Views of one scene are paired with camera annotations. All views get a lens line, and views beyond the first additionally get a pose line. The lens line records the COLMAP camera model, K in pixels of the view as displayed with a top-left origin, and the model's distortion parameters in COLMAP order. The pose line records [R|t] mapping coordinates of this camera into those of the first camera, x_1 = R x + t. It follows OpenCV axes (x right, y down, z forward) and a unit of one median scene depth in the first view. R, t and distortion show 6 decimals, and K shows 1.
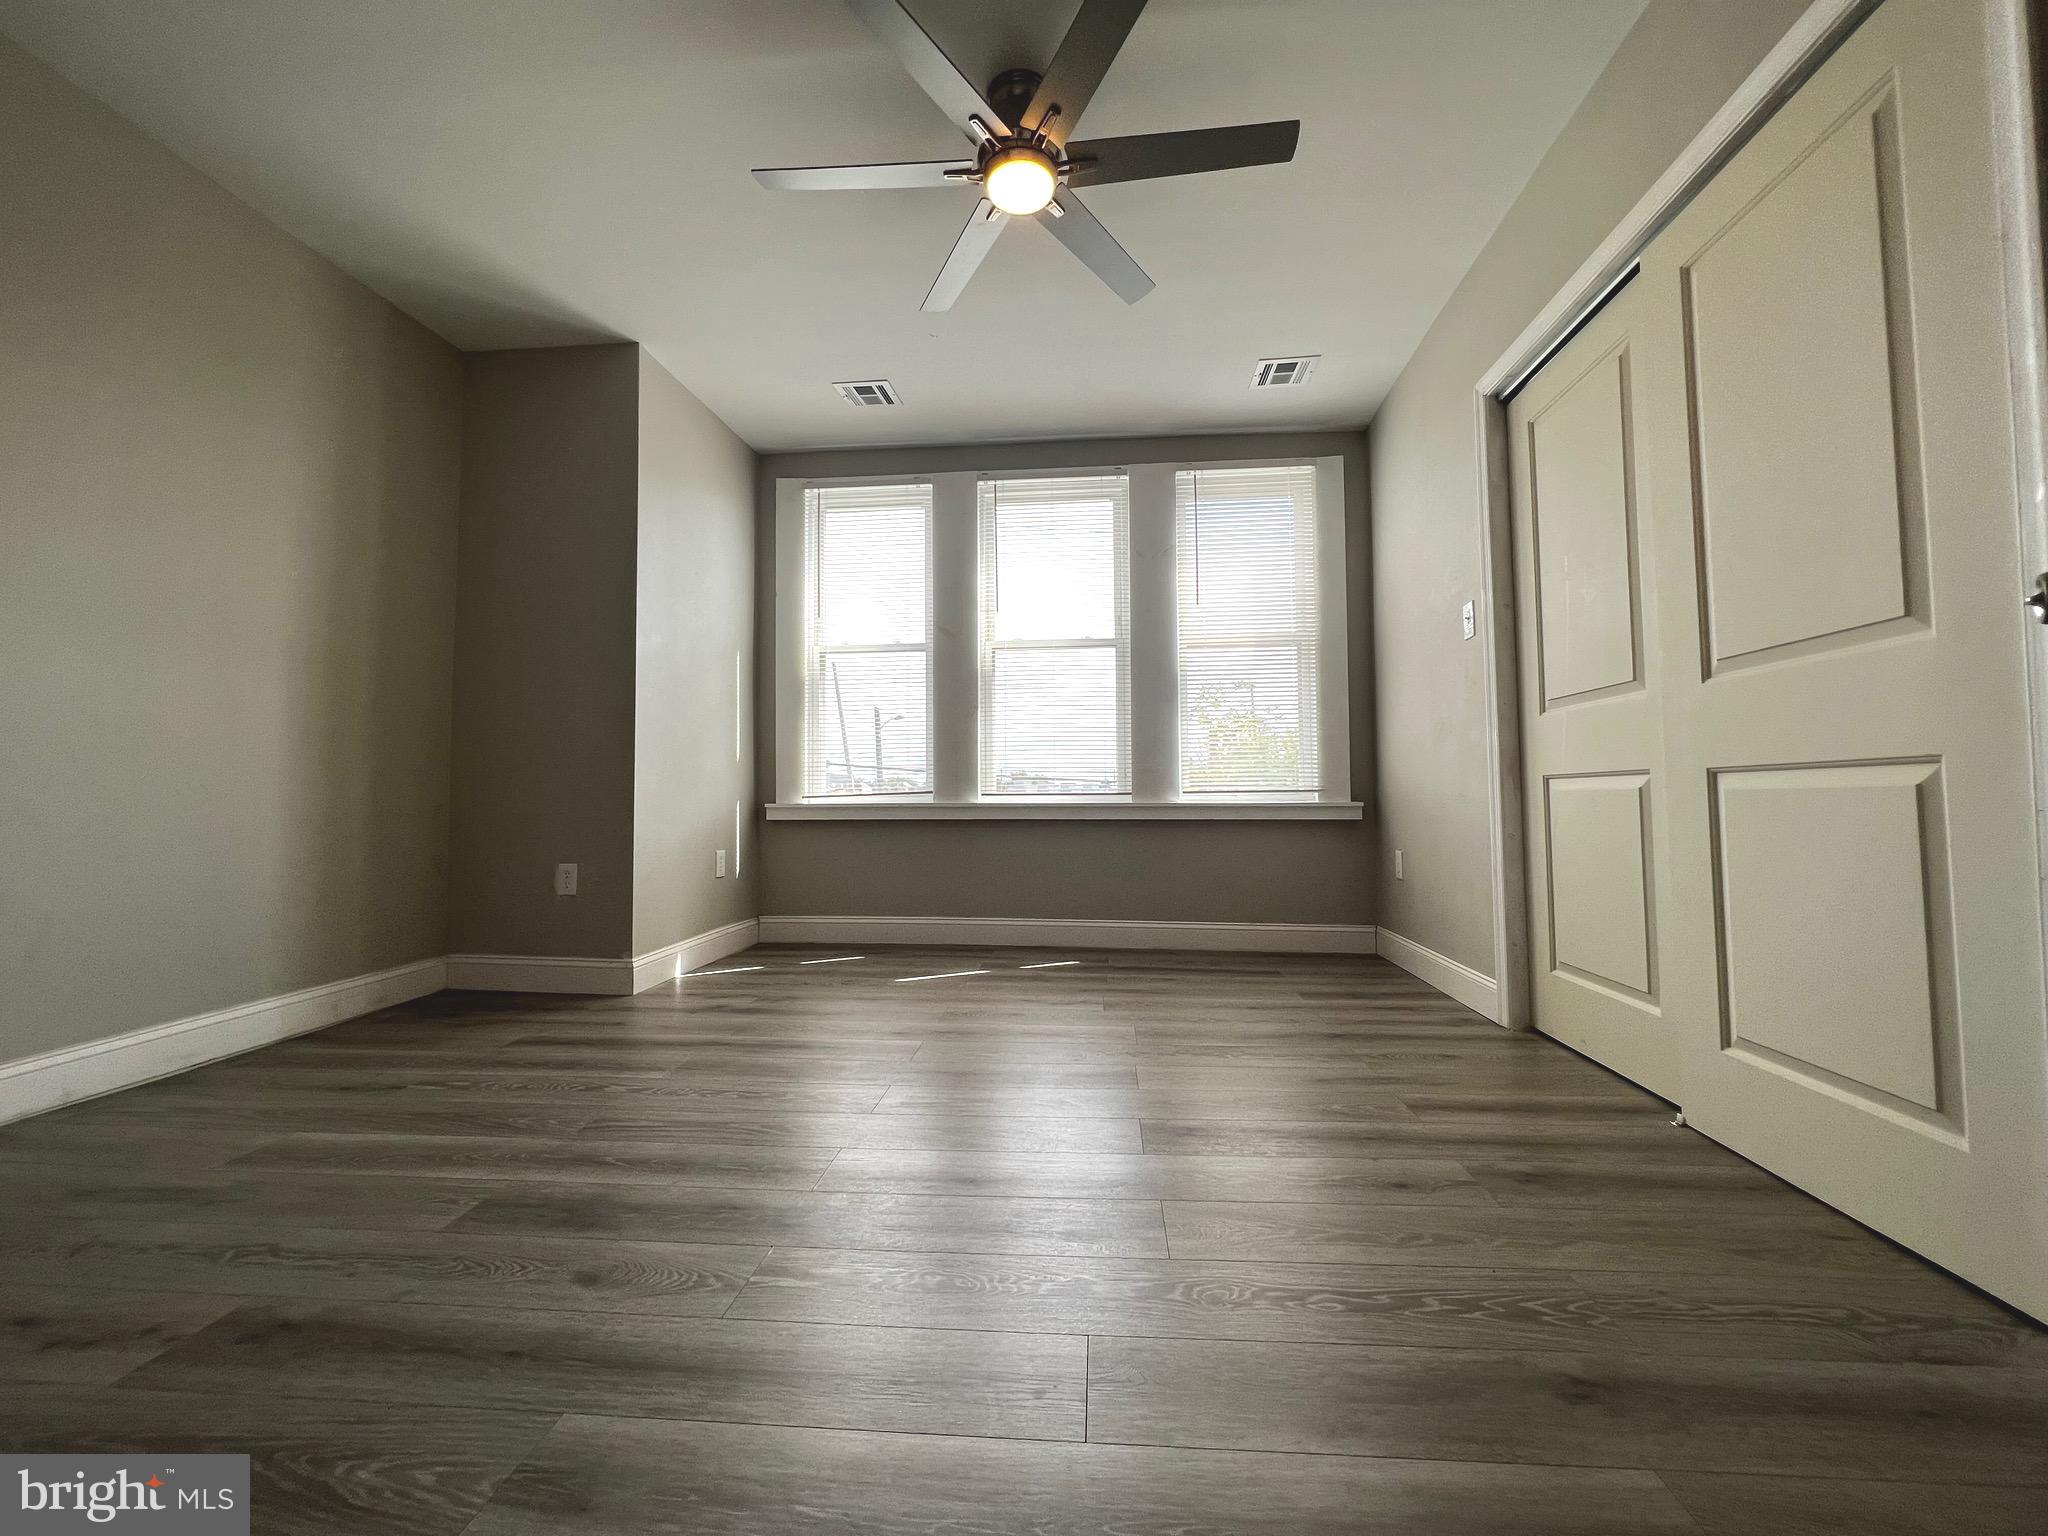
lens RADIAL K [[816.4, 0, 1030.3], [0, 816.4, 768.8], [0, 0, 1]] dist [-0.005027, 0.002045]
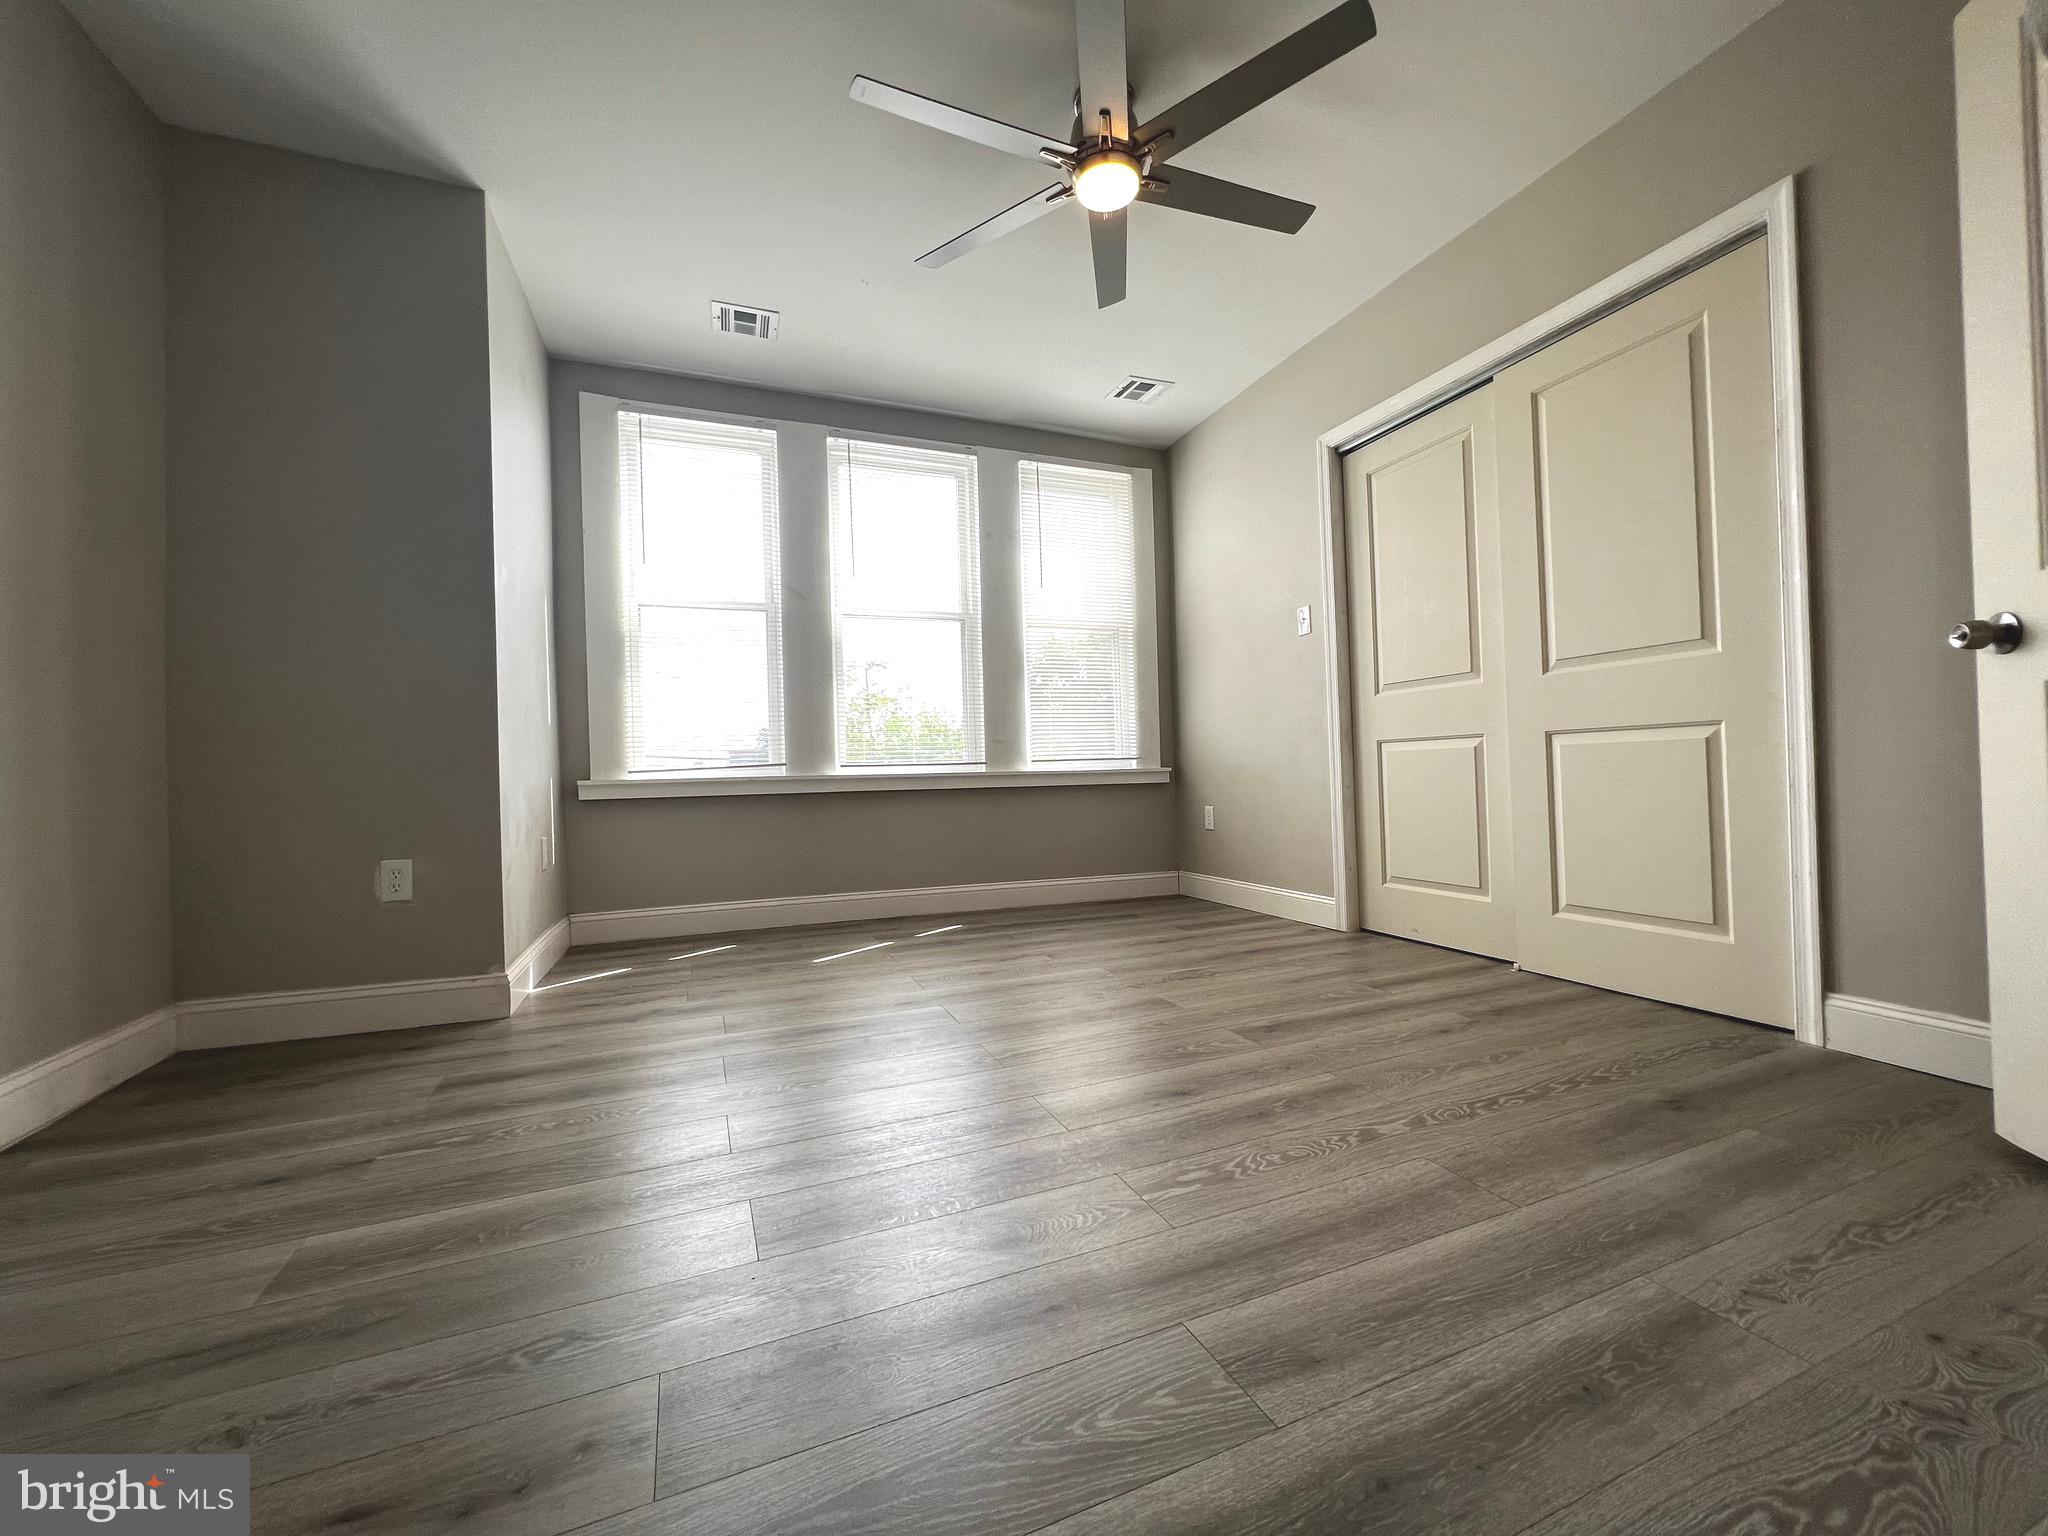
lens RADIAL K [[816.4, 0, 1030.3], [0, 816.4, 768.8], [0, 0, 1]] dist [-0.005027, 0.002045]
pose [[0.887278, -0.015621, 0.460971, -0.395054], [0.004281, 0.999662, 0.025637, 0.014212], [-0.461215, -0.020774, 0.887045, 0.053698]]
